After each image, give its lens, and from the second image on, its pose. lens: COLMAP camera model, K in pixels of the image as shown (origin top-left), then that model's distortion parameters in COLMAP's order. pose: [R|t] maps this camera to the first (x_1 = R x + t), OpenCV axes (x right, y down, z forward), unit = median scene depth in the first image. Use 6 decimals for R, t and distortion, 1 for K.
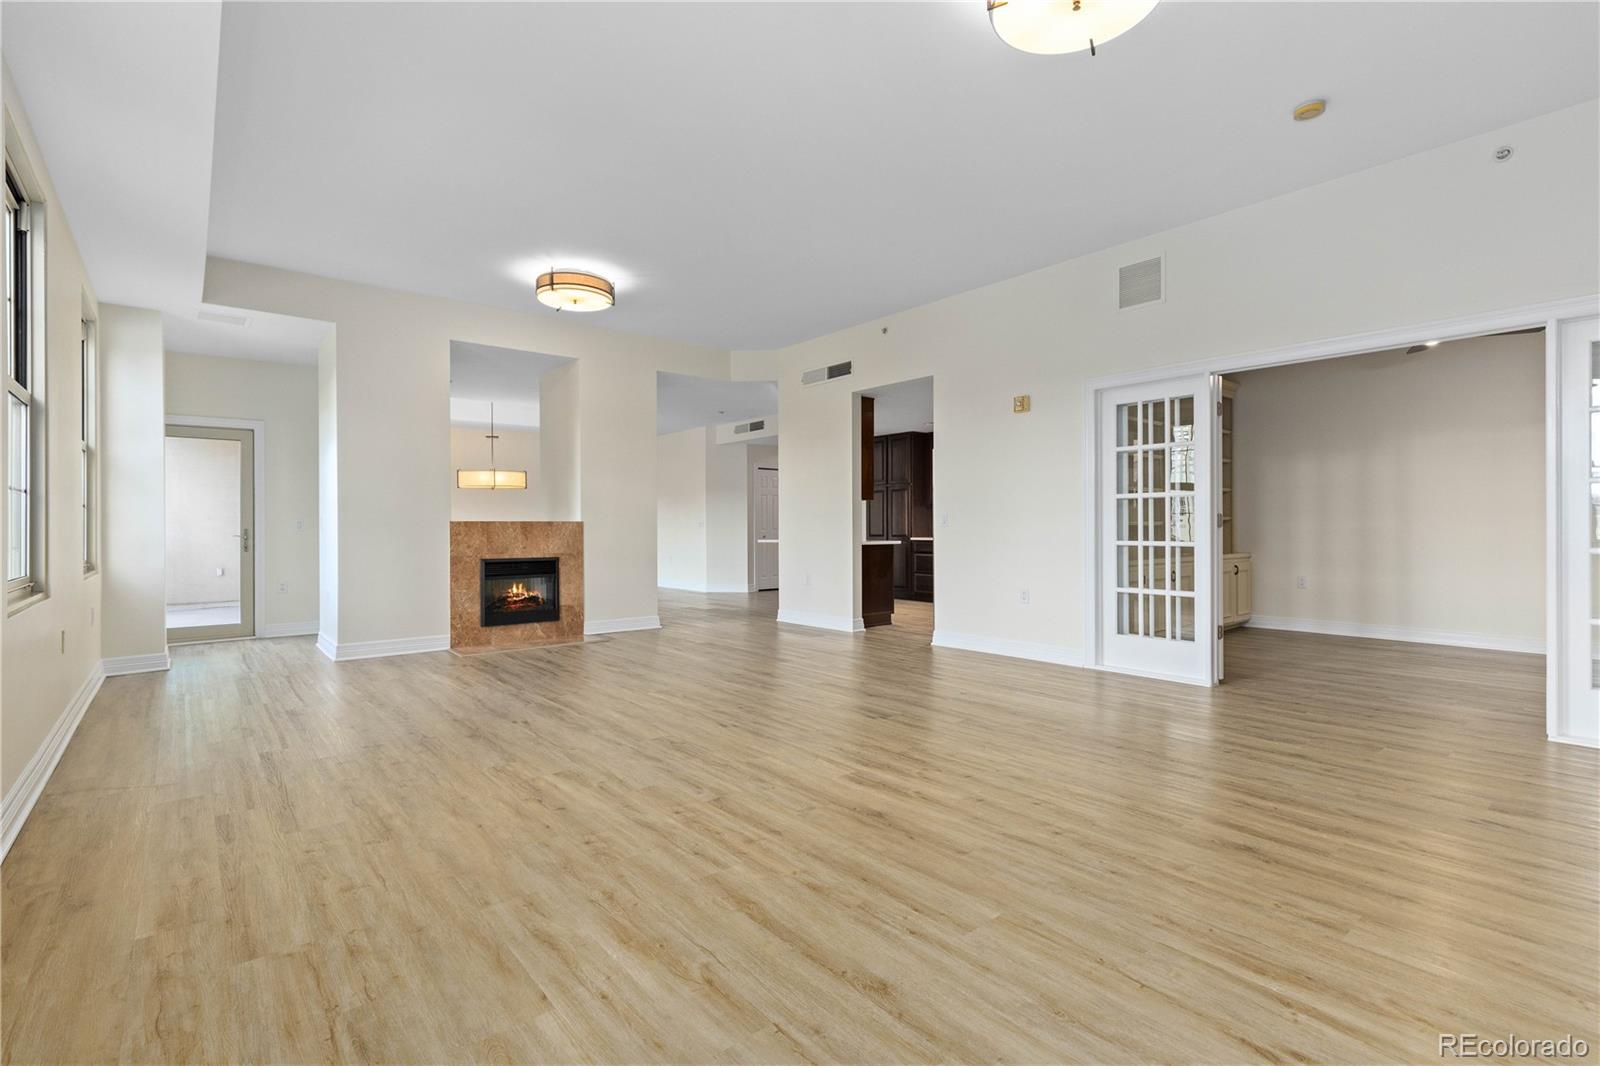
lens RADIAL K [[730.0, 0, 794.3], [0, 730.0, 531.4], [0, 0, 1]] dist [0.008932, 0.000219]
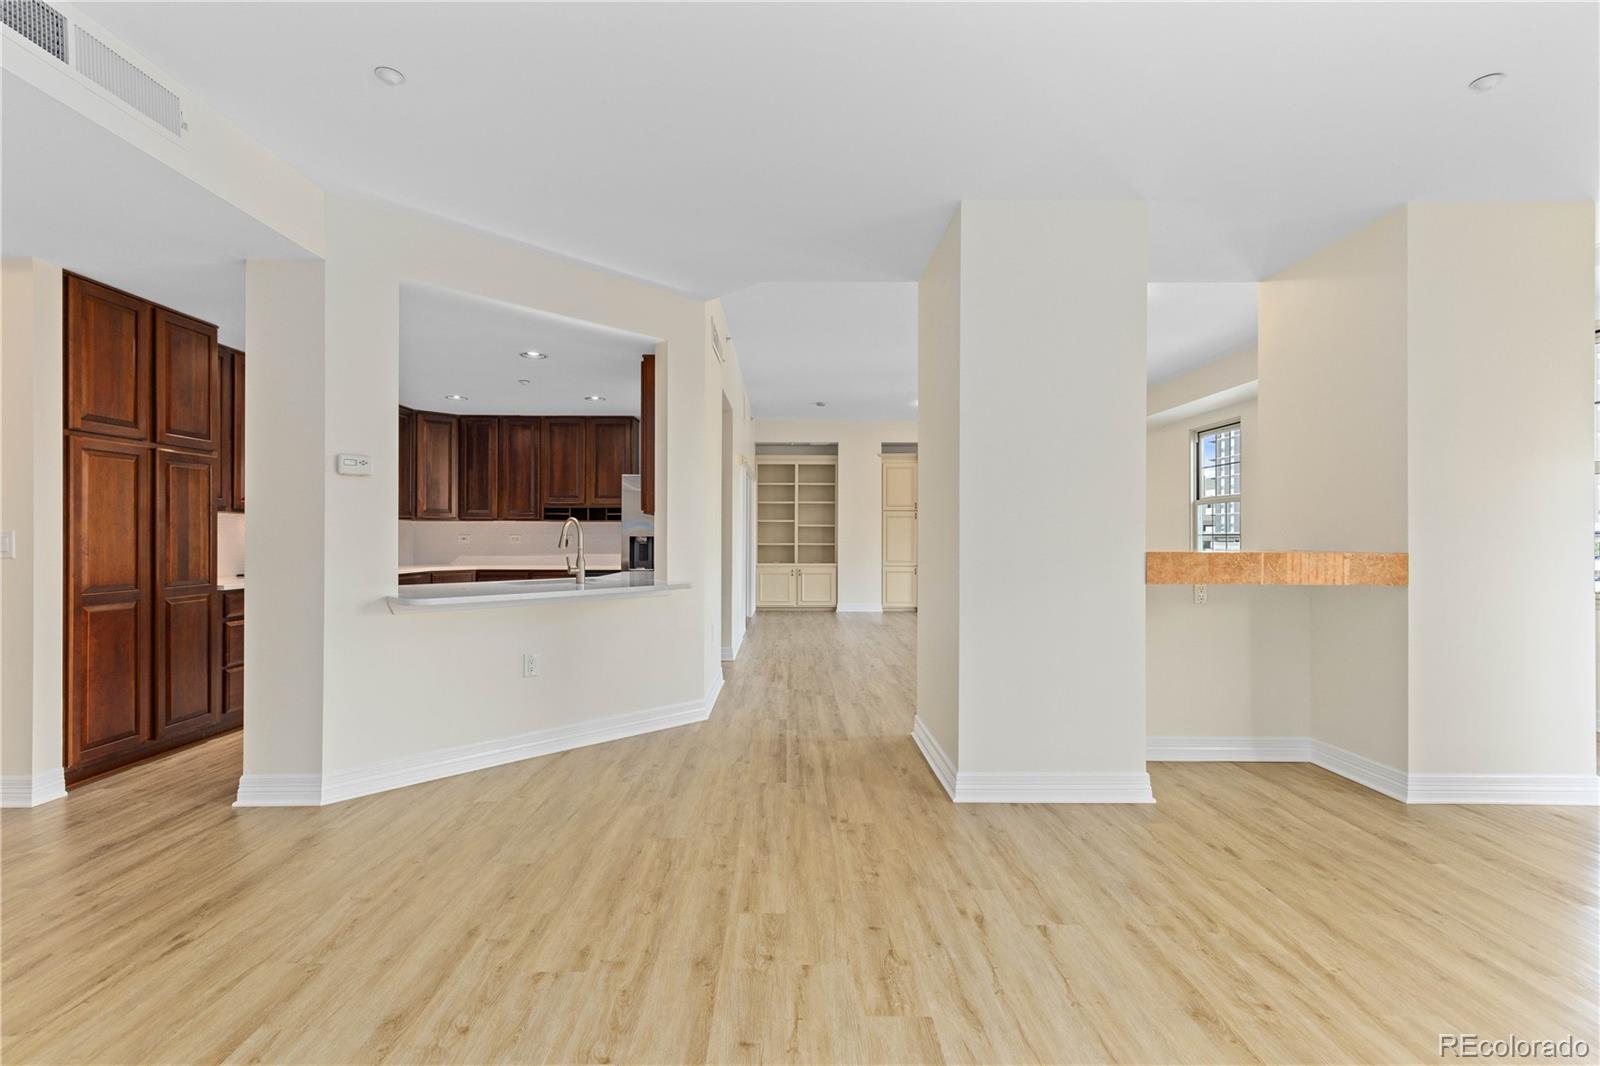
lens RADIAL K [[729.1, 0, 788.3], [0, 729.1, 534.3], [0, 0, 1]] dist [0.008563, 0.000098]
pose [[-0.768341, 0.003939, 0.640029, -1.066220], [0.001968, 0.999991, -0.003792, -0.049593], [-0.640038, -0.001654, -0.768342, 3.356572]]
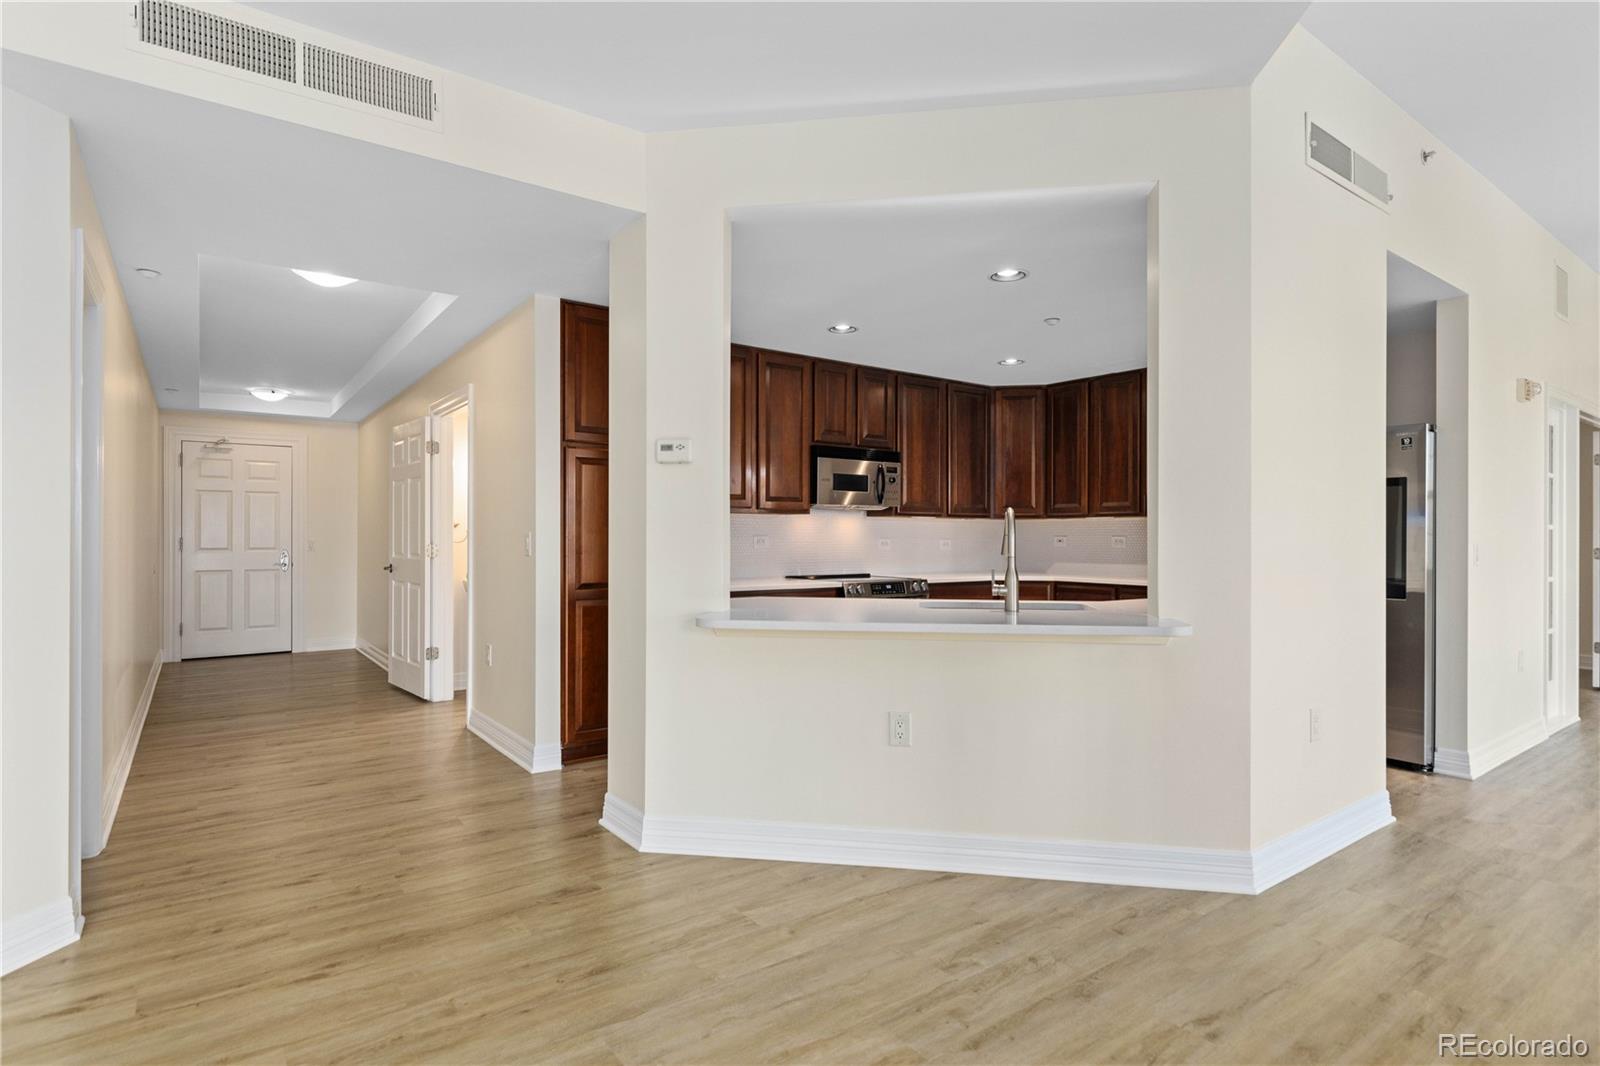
lens RADIAL K [[817.8, 0, 791.6], [0, 817.8, 535.6], [0, 0, 1]] dist [0.001975, 0.001031]
pose [[0.068248, 0.004940, 0.997656, -0.888826], [-0.000640, 0.999988, -0.004908, -0.048963], [-0.997668, -0.000304, 0.068250, 2.788395]]
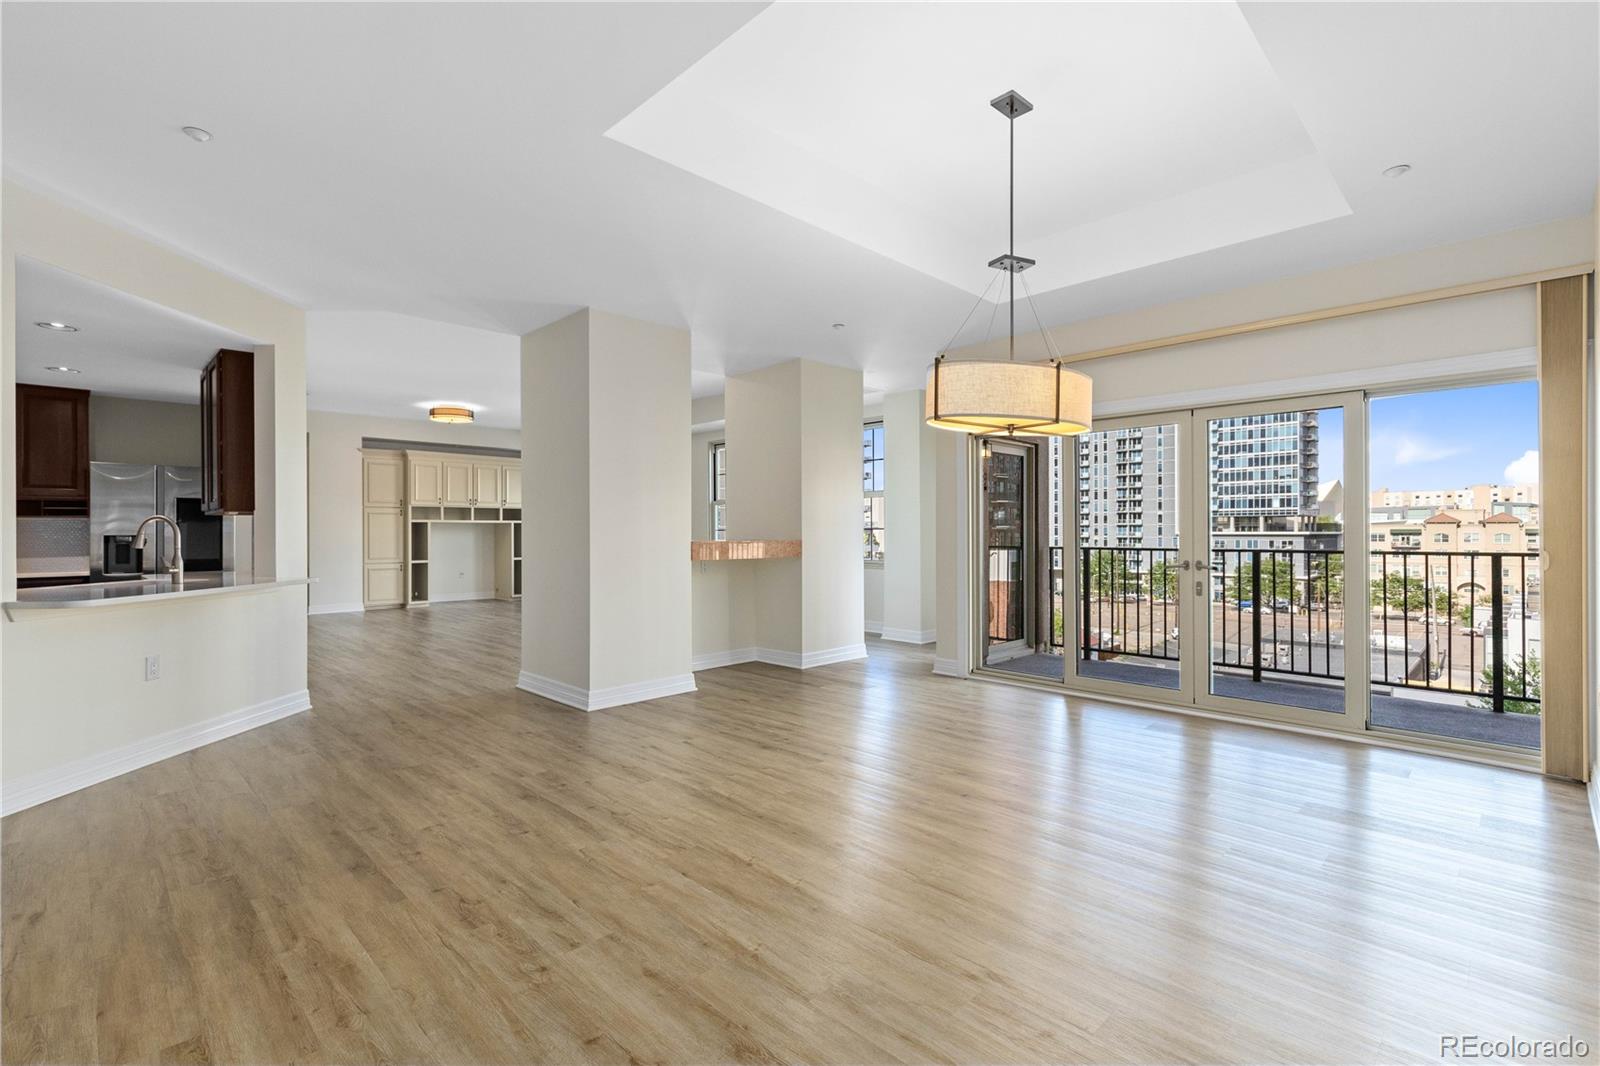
lens RADIAL K [[730.0, 0, 794.3], [0, 730.0, 531.4], [0, 0, 1]] dist [0.008932, 0.000219]
pose [[-0.996631, 0.007576, -0.081667, -0.905791], [0.007458, 0.999971, 0.001760, -0.051731], [0.081678, 0.001145, -0.996658, 3.933115]]
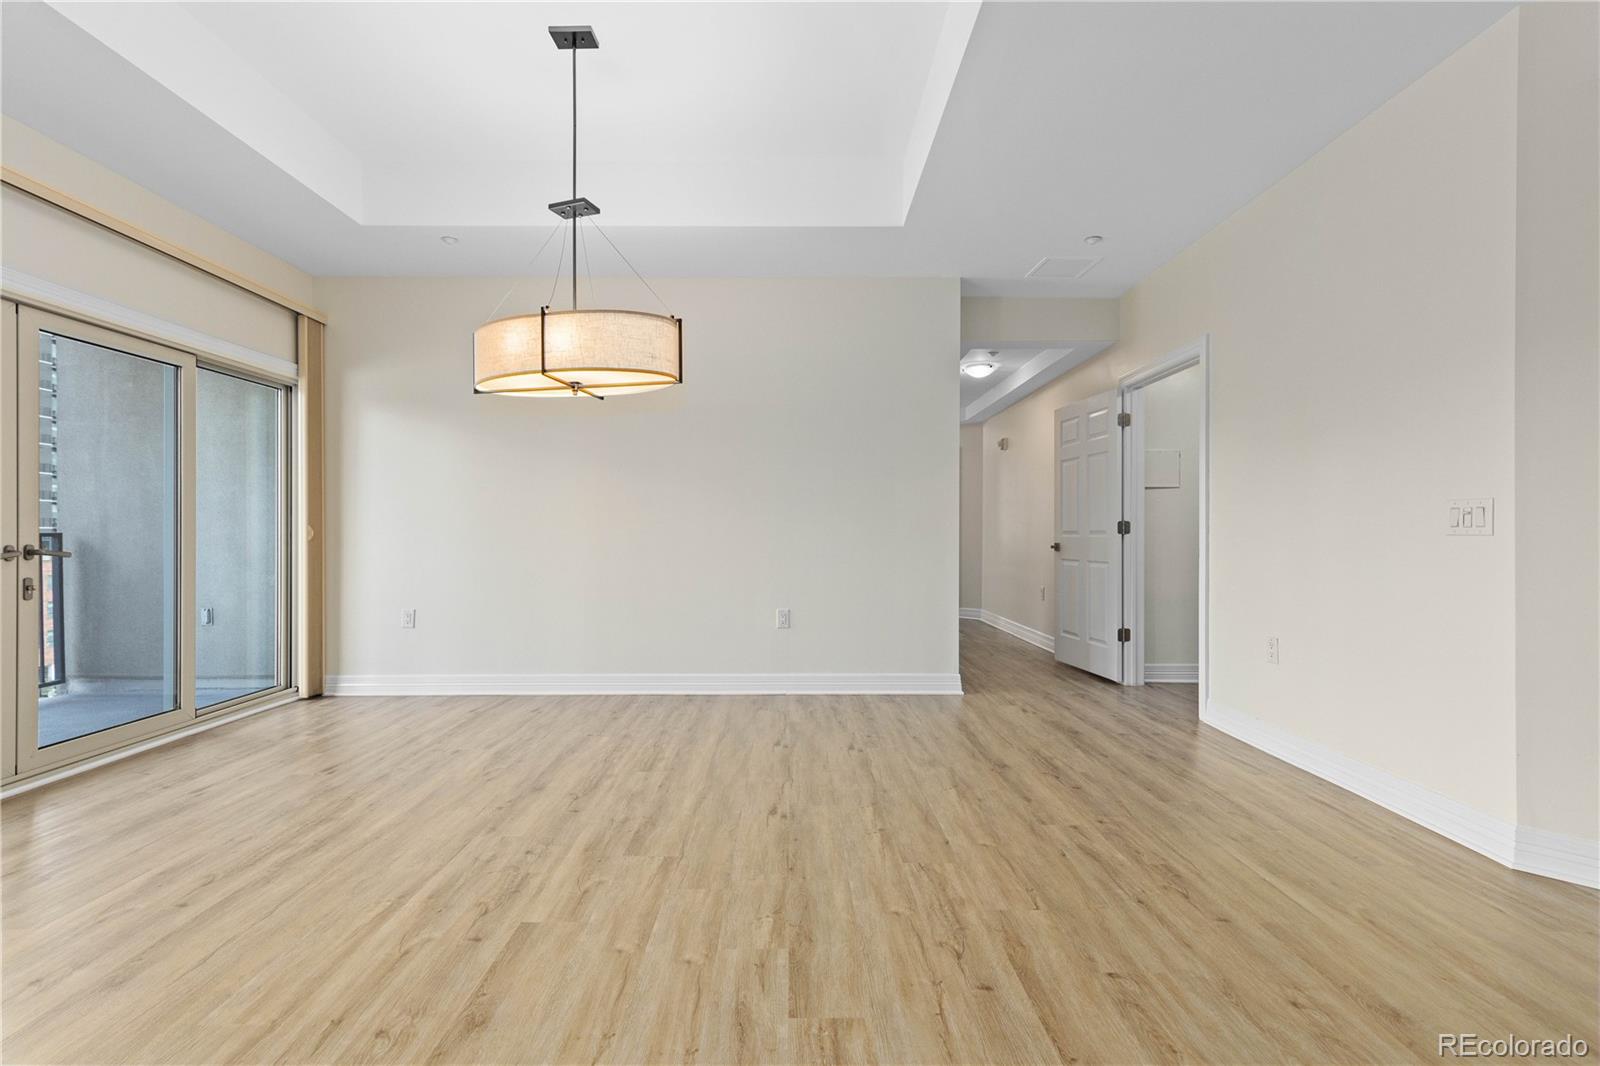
lens RADIAL K [[722.9, 0, 800.0], [0, 722.9, 533.0], [0, 0, 1]] dist [0.014488, -0.000799]
pose [[0.773058, 0.006723, -0.634300, -0.509794], [-0.006627, 0.999975, 0.002521, -0.010608], [0.634301, 0.002255, 0.773083, 2.529972]]
